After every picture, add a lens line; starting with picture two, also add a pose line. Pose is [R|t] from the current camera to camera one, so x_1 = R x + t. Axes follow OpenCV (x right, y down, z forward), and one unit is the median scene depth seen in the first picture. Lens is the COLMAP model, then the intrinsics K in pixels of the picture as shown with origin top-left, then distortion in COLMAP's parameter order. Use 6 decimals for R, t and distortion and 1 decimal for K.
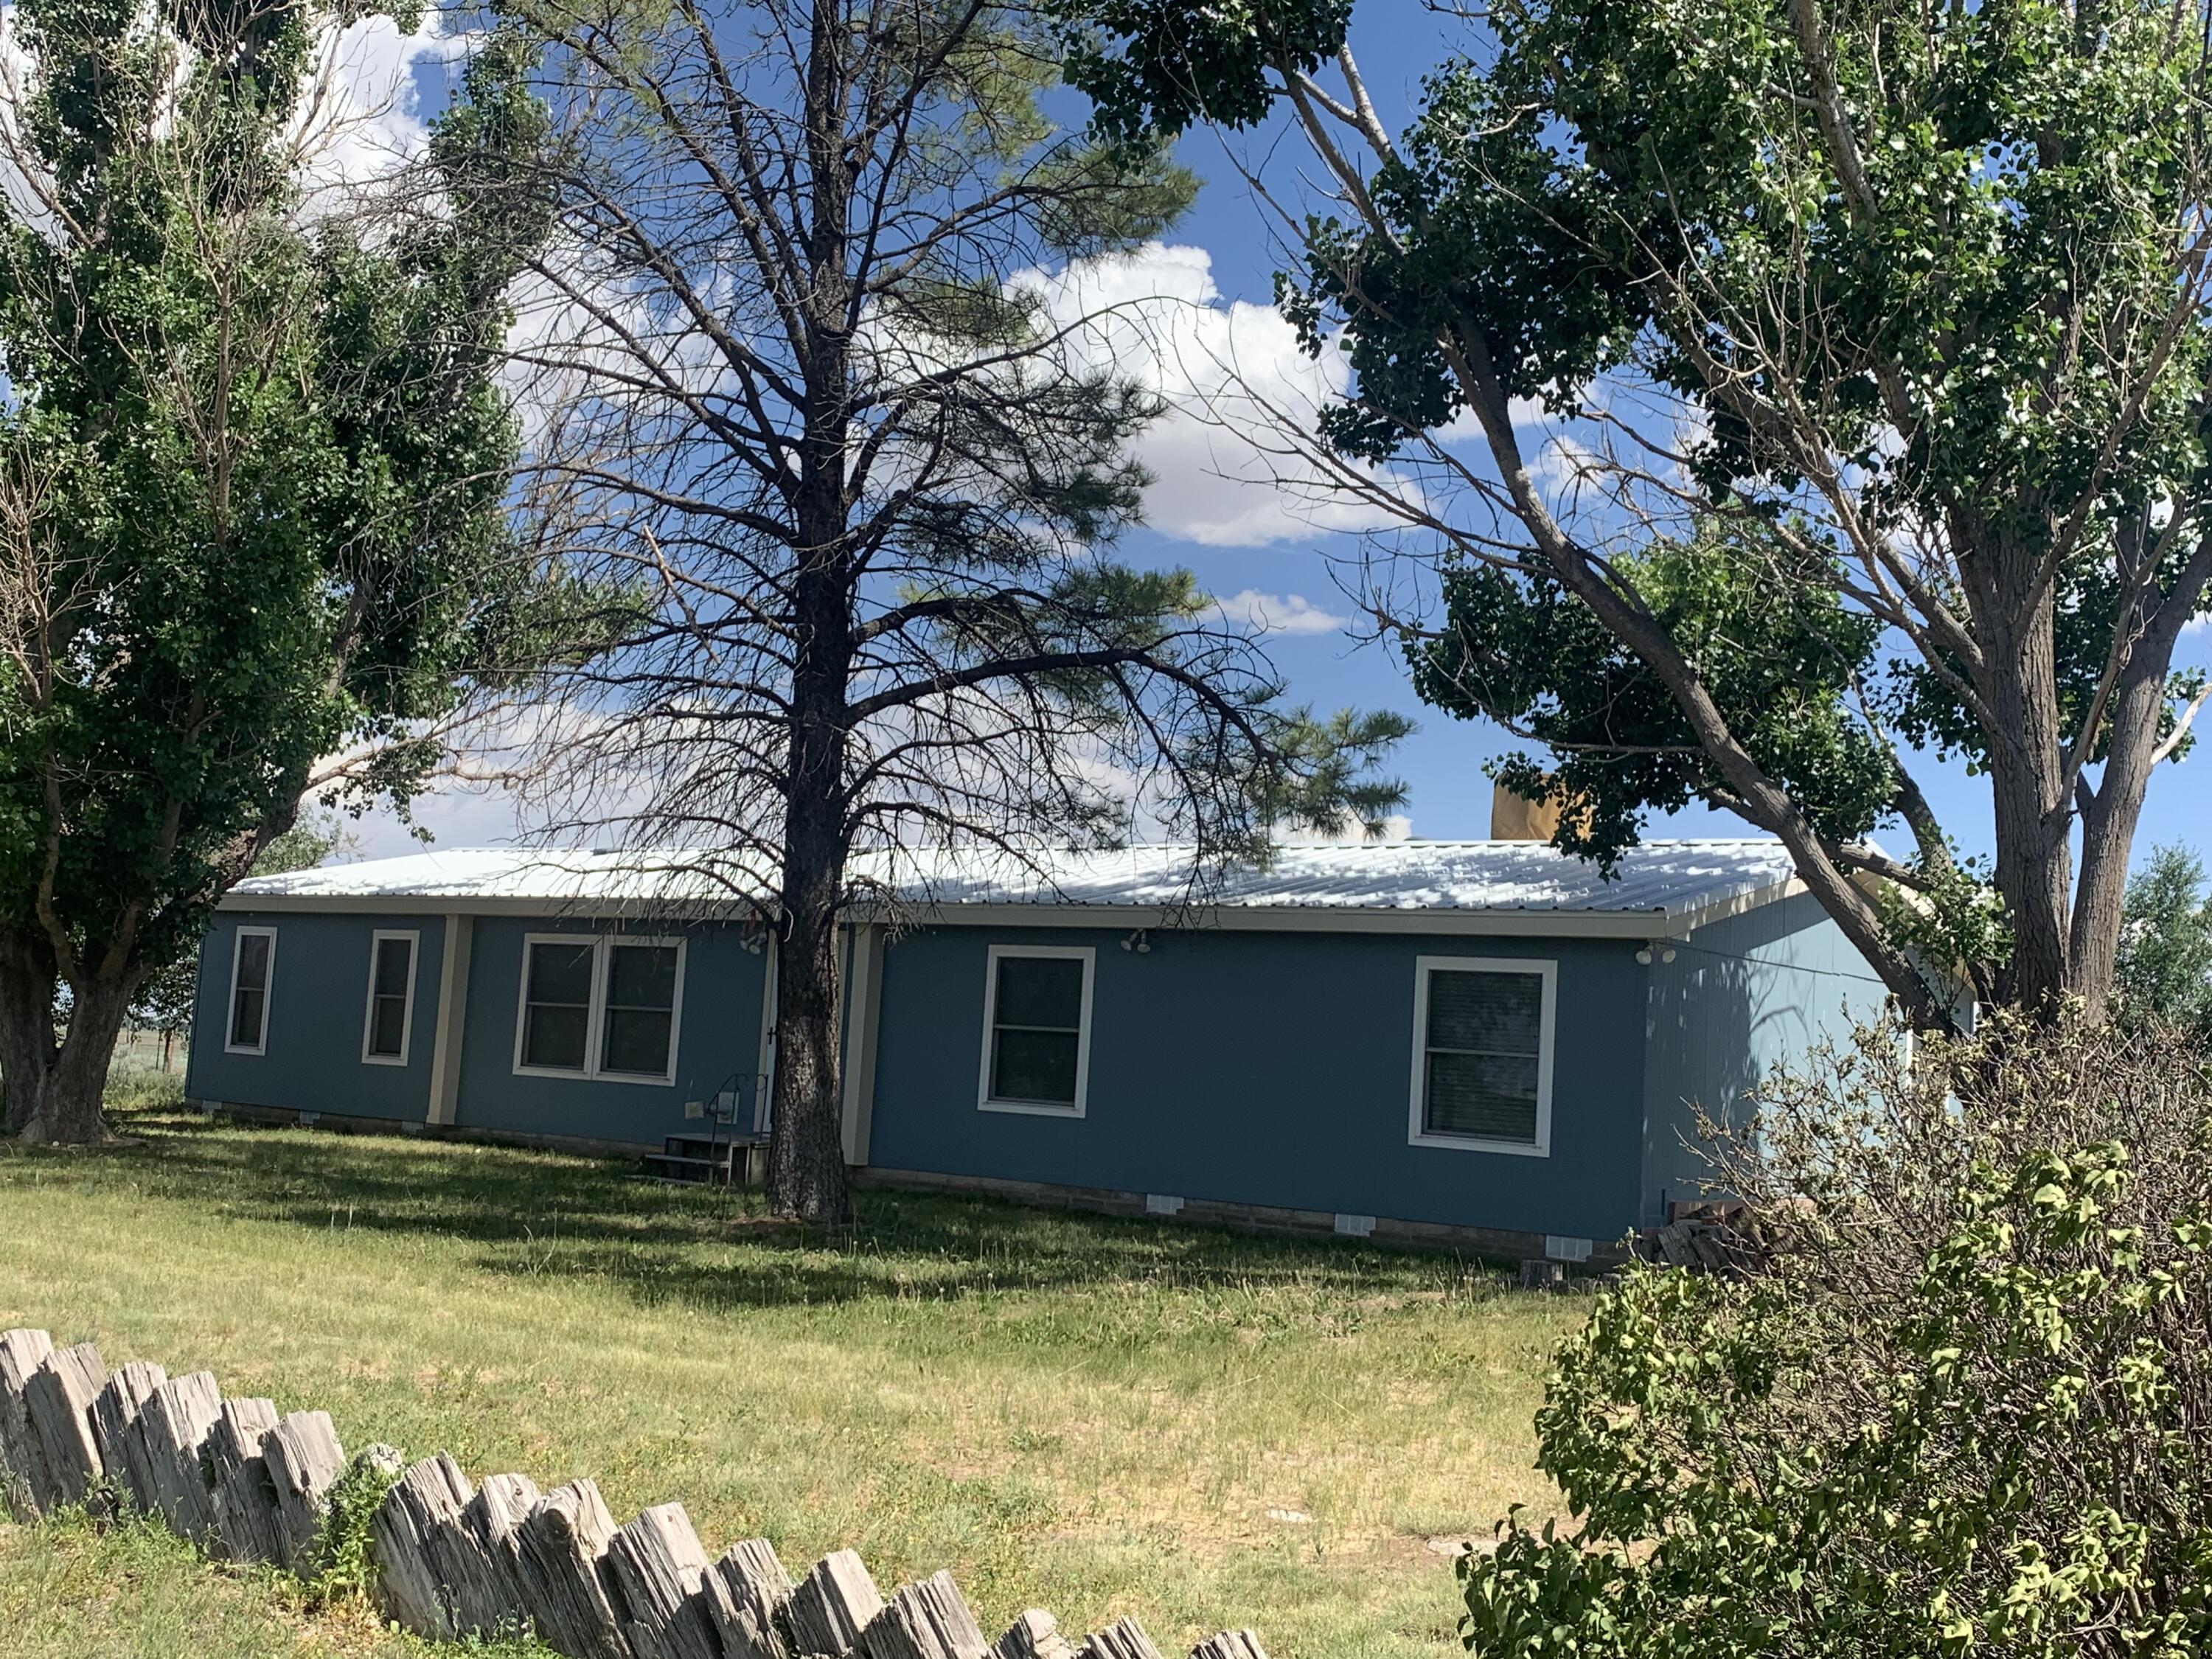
lens RADIAL K [[2431.6, 0, 1106.0], [0, 2431.6, 829.5], [0, 0, 1]] dist [0.187025, -0.457868]
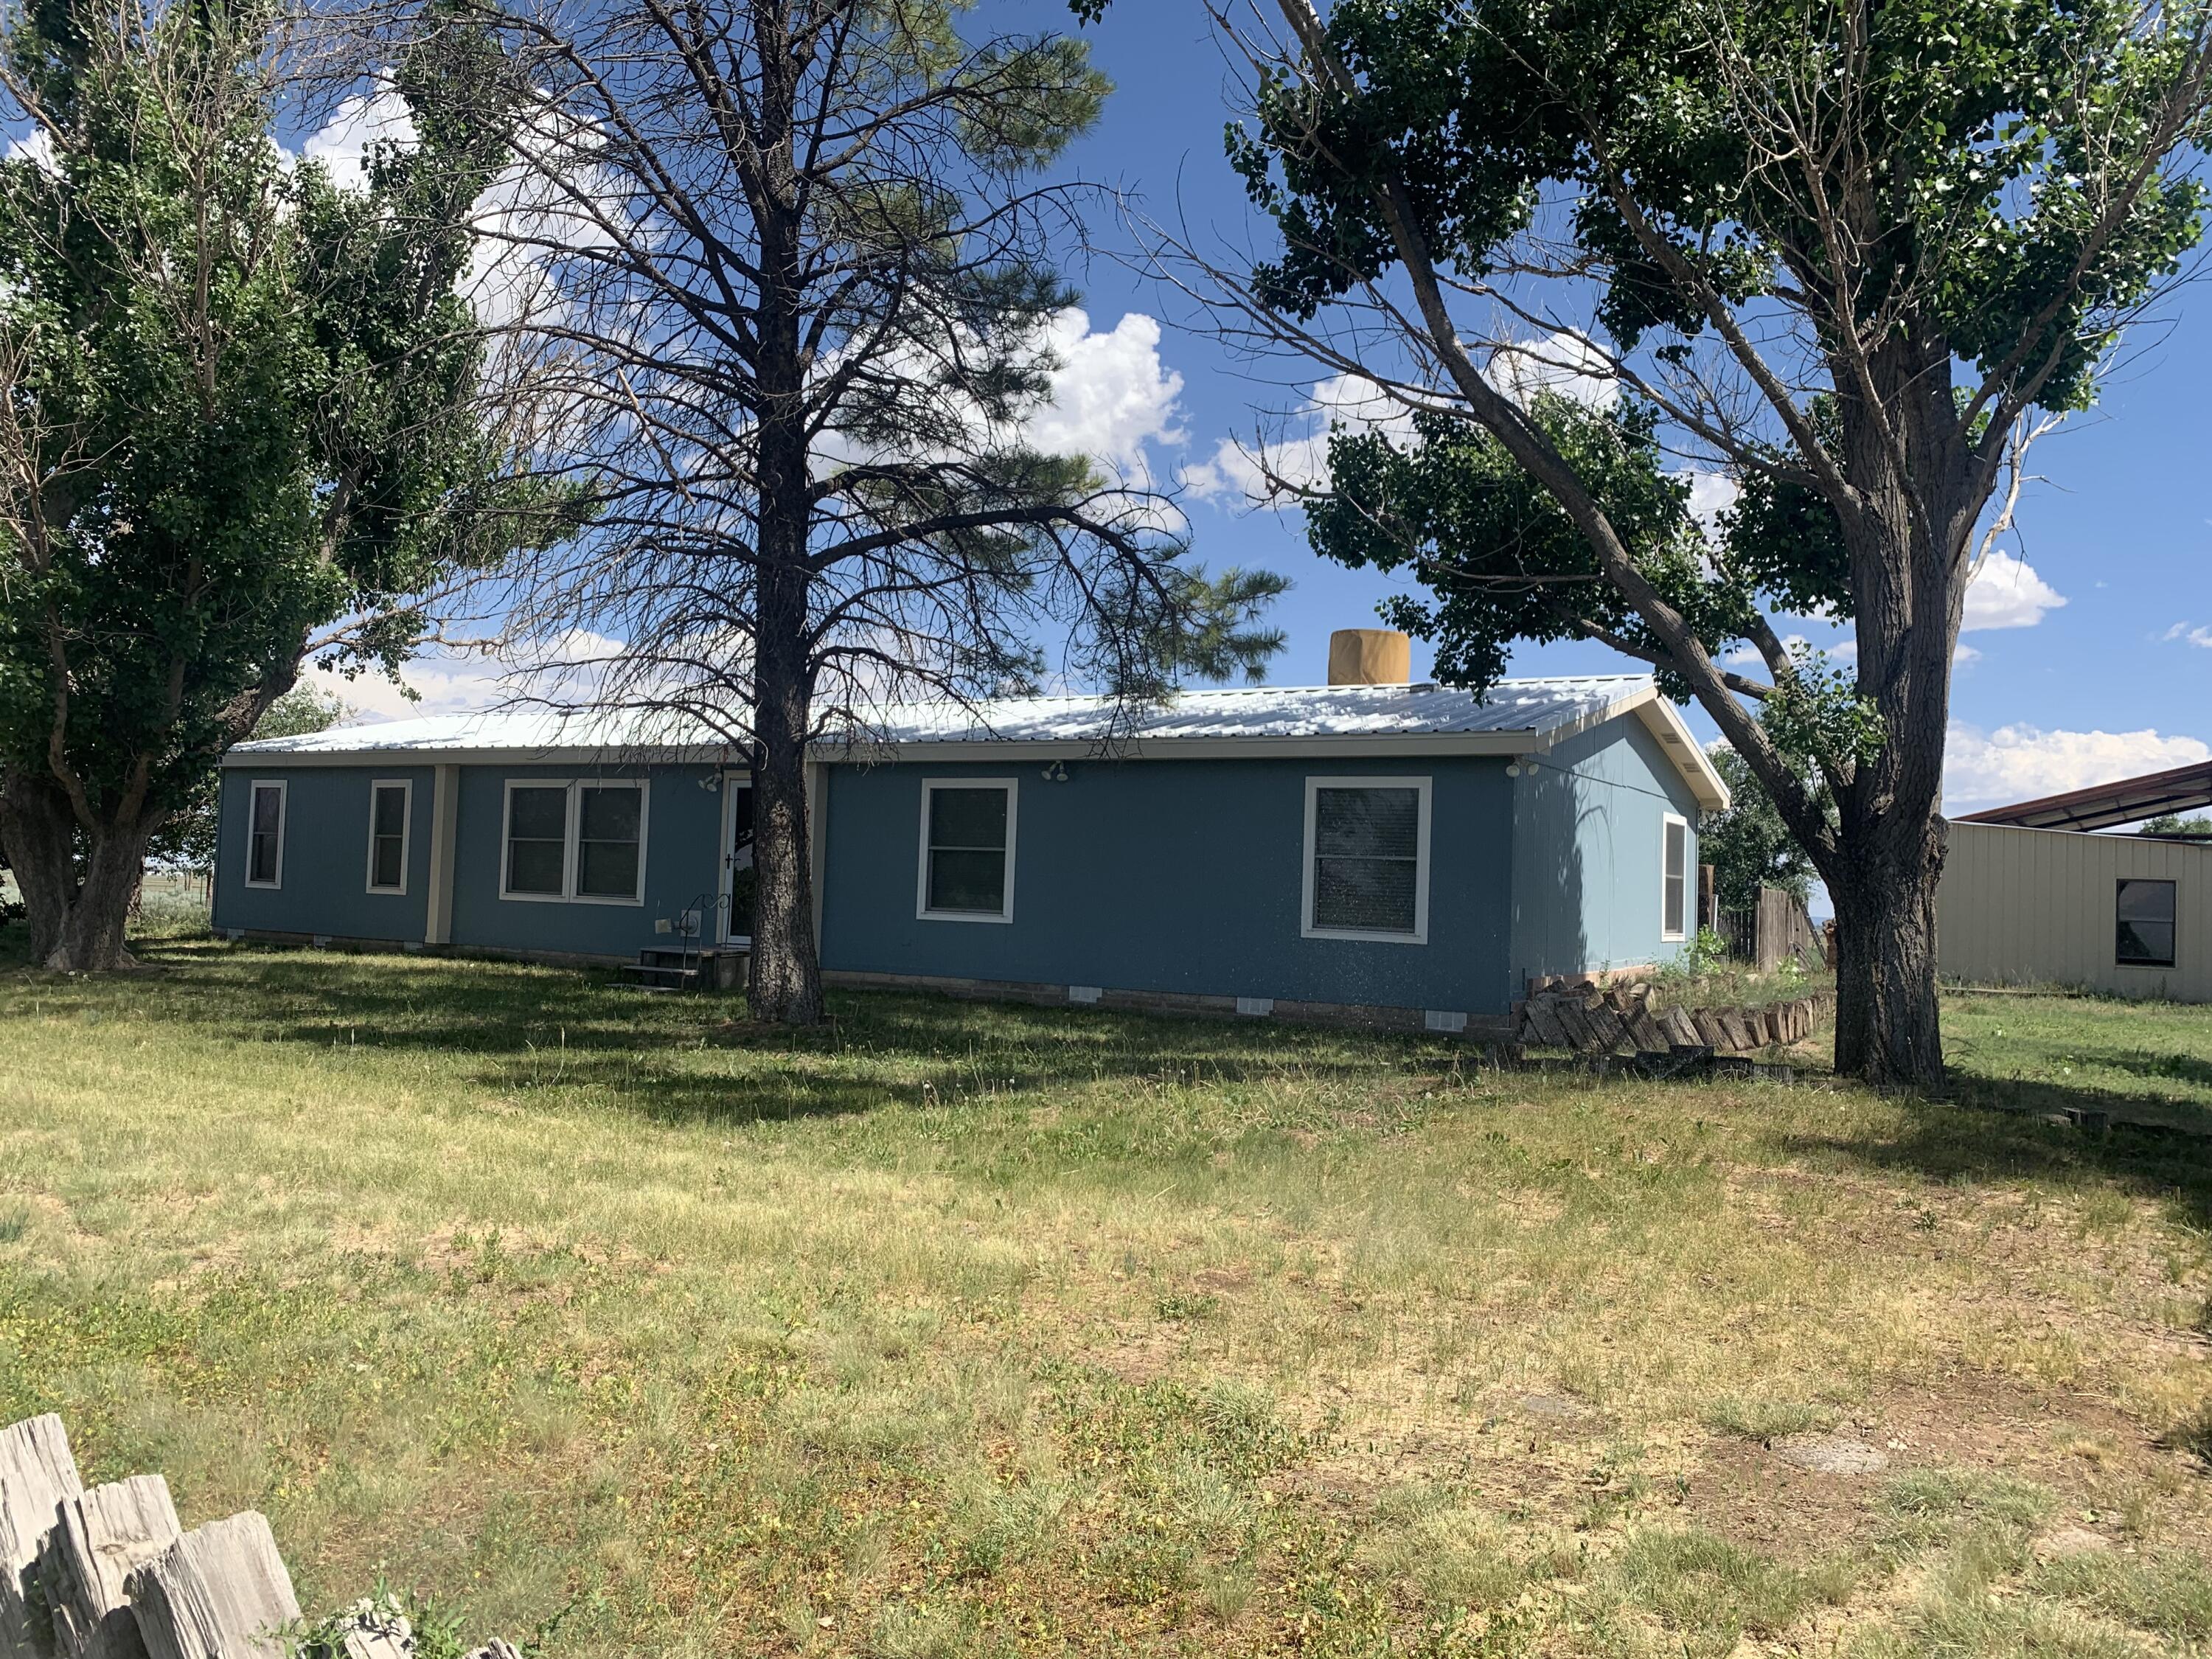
lens RADIAL K [[1711.3, 0, 1128.9], [0, 1711.3, 822.2], [0, 0, 1]] dist [0.023301, -0.010638]
pose [[0.992327, -0.022191, 0.121634, -0.052280], [0.014788, 0.998002, 0.061432, 0.020662], [-0.122754, -0.059161, 0.990672, 0.189953]]
